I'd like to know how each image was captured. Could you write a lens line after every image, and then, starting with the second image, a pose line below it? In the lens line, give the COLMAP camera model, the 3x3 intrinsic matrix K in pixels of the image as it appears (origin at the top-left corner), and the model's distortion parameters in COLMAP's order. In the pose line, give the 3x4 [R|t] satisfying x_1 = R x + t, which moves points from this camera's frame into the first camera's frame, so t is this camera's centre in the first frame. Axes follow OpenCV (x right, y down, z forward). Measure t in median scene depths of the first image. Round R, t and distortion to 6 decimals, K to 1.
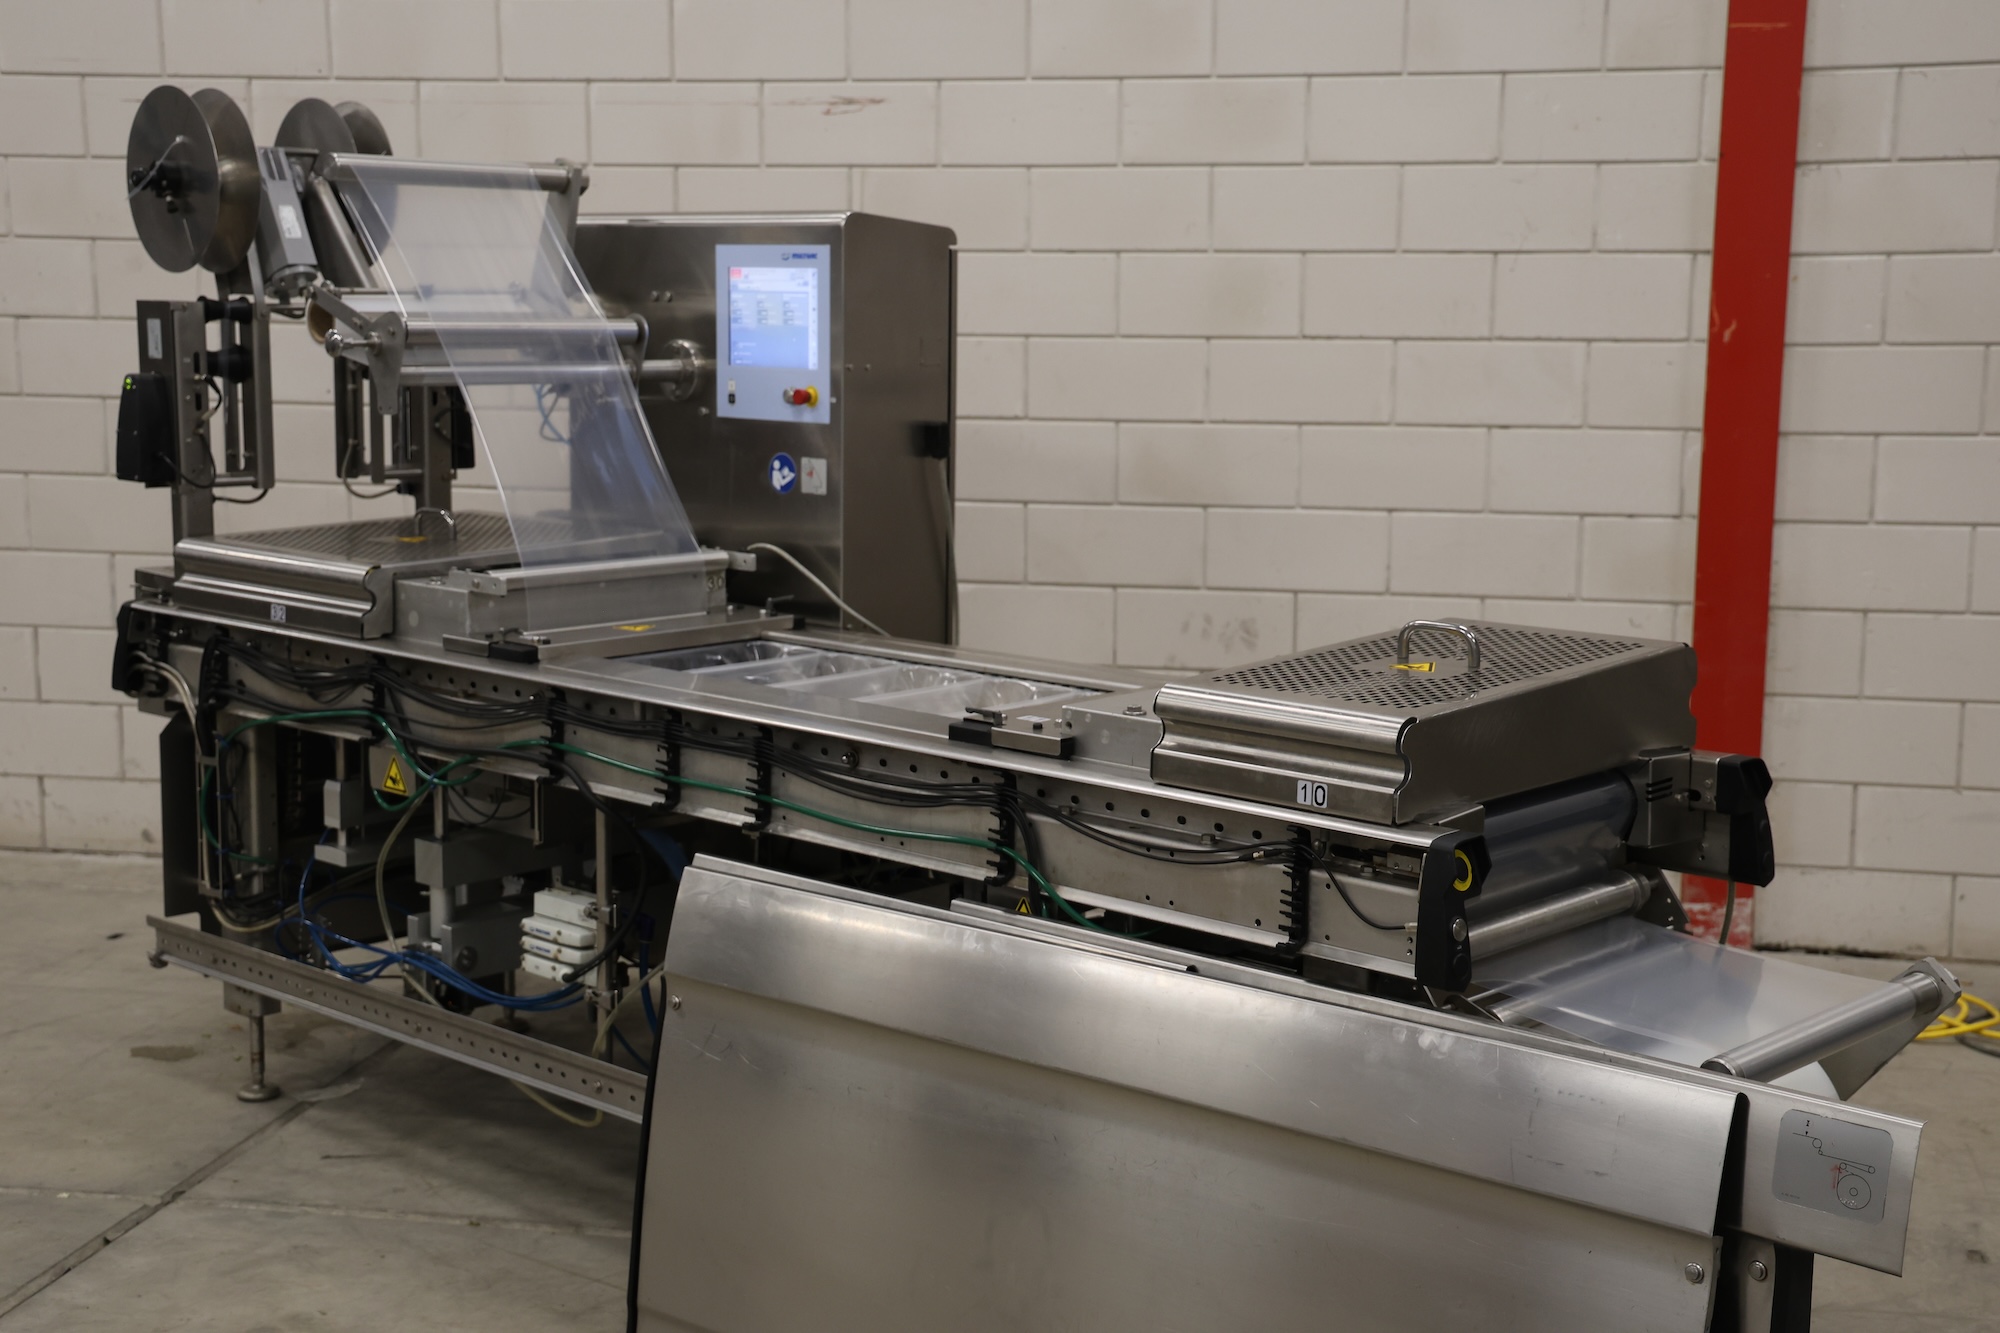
lens RADIAL K [[2666.8, 0, 1018.4], [0, 2666.8, 670.9], [0, 0, 1]] dist [0.153382, 0.000000]
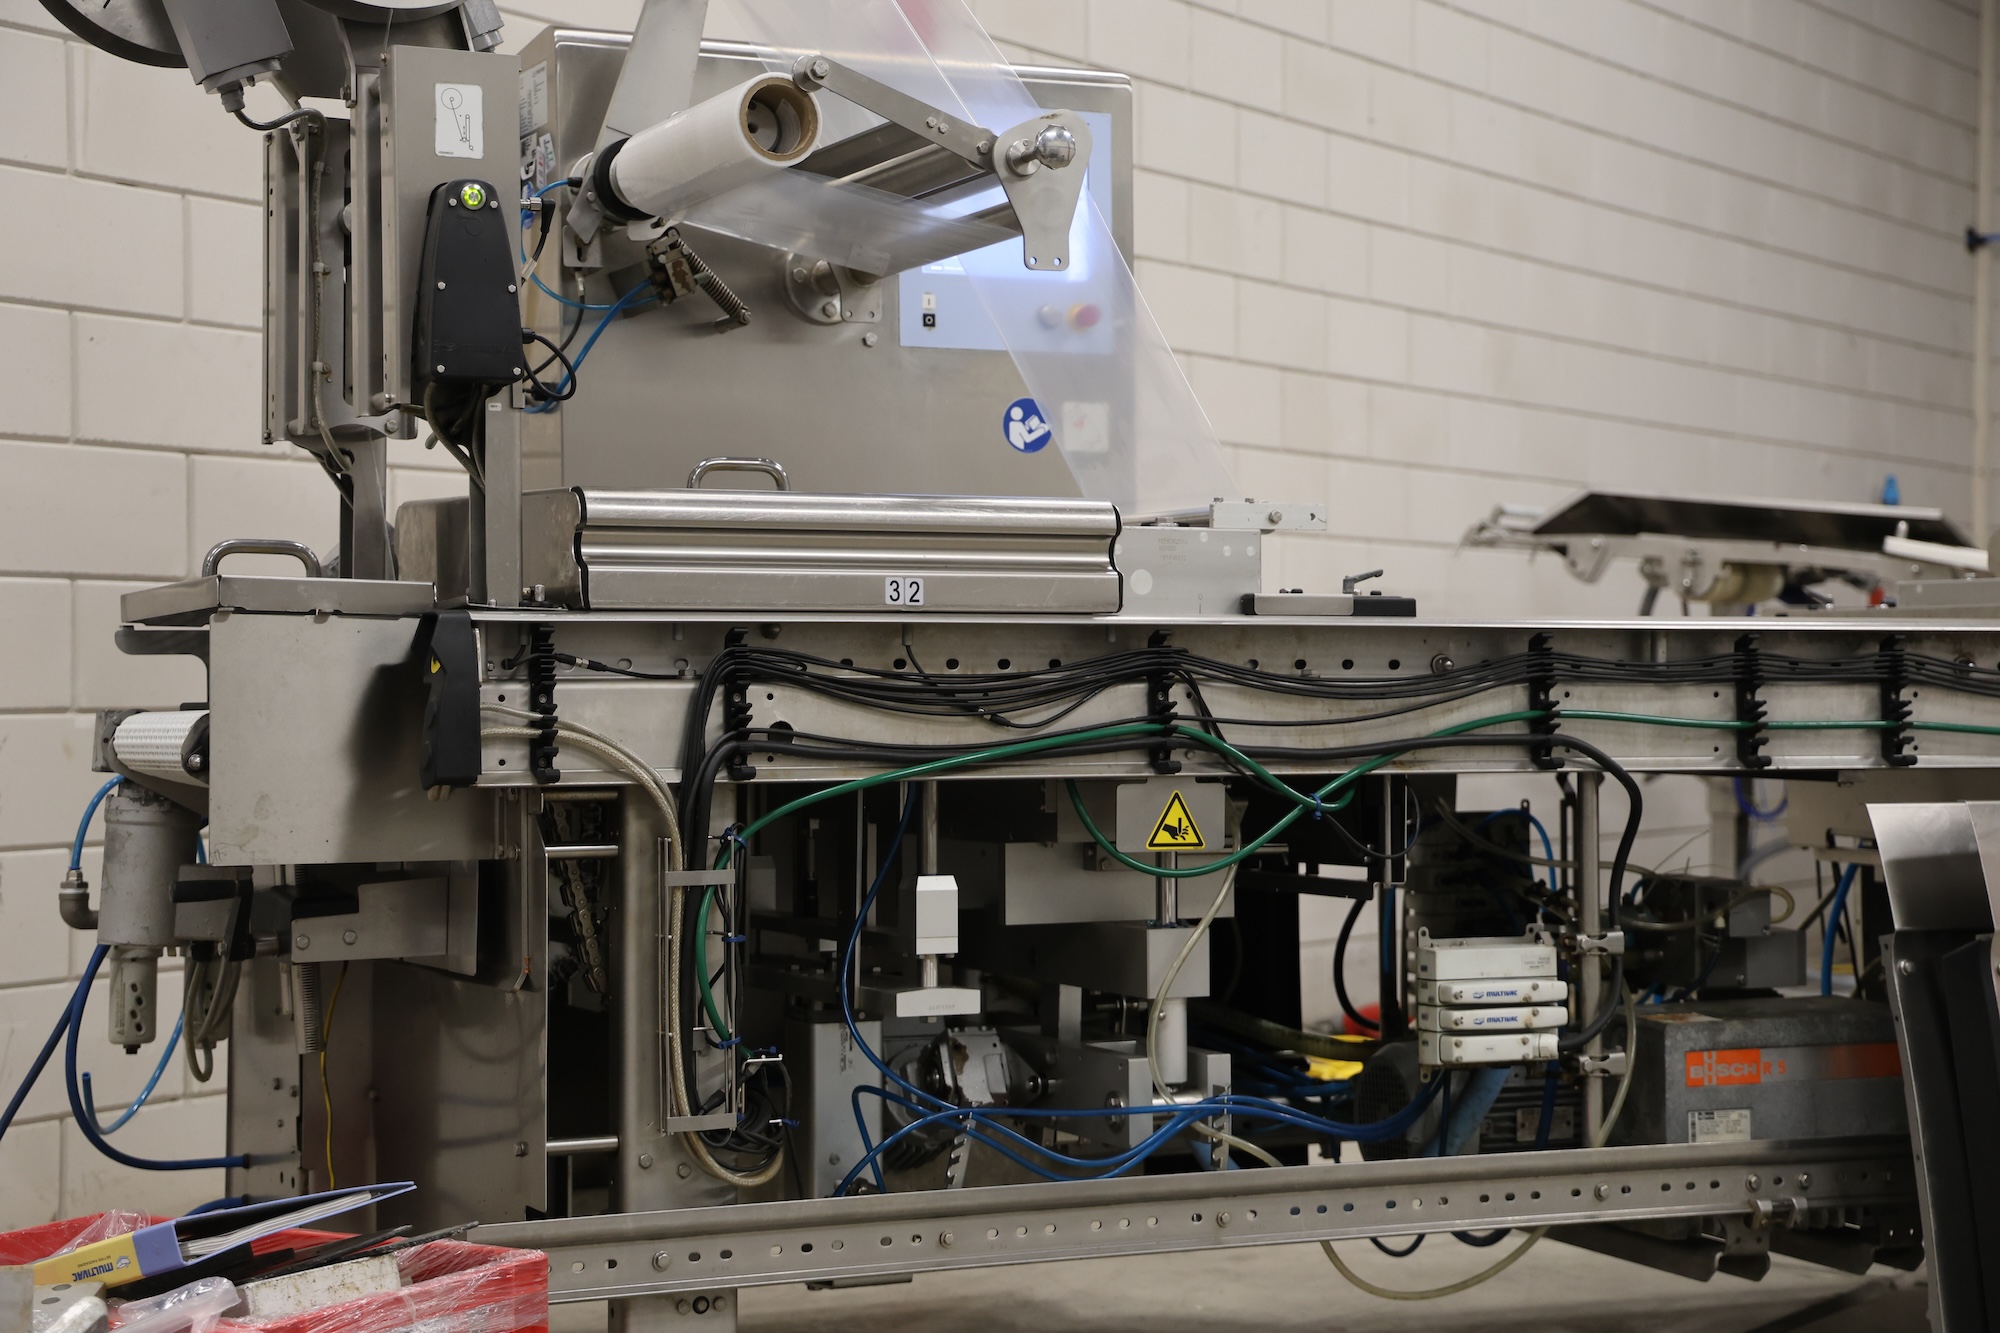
lens RADIAL K [[3405.0, 0, 1011.3], [0, 3405.0, 653.6], [0, 0, 1]] dist [0.211327, 0.000000]
pose [[0.368890, 0.000766, 0.929473, -0.907111], [0.146369, 0.987475, -0.058904, 0.037404], [-0.917876, 0.157775, 0.364158, 0.667983]]
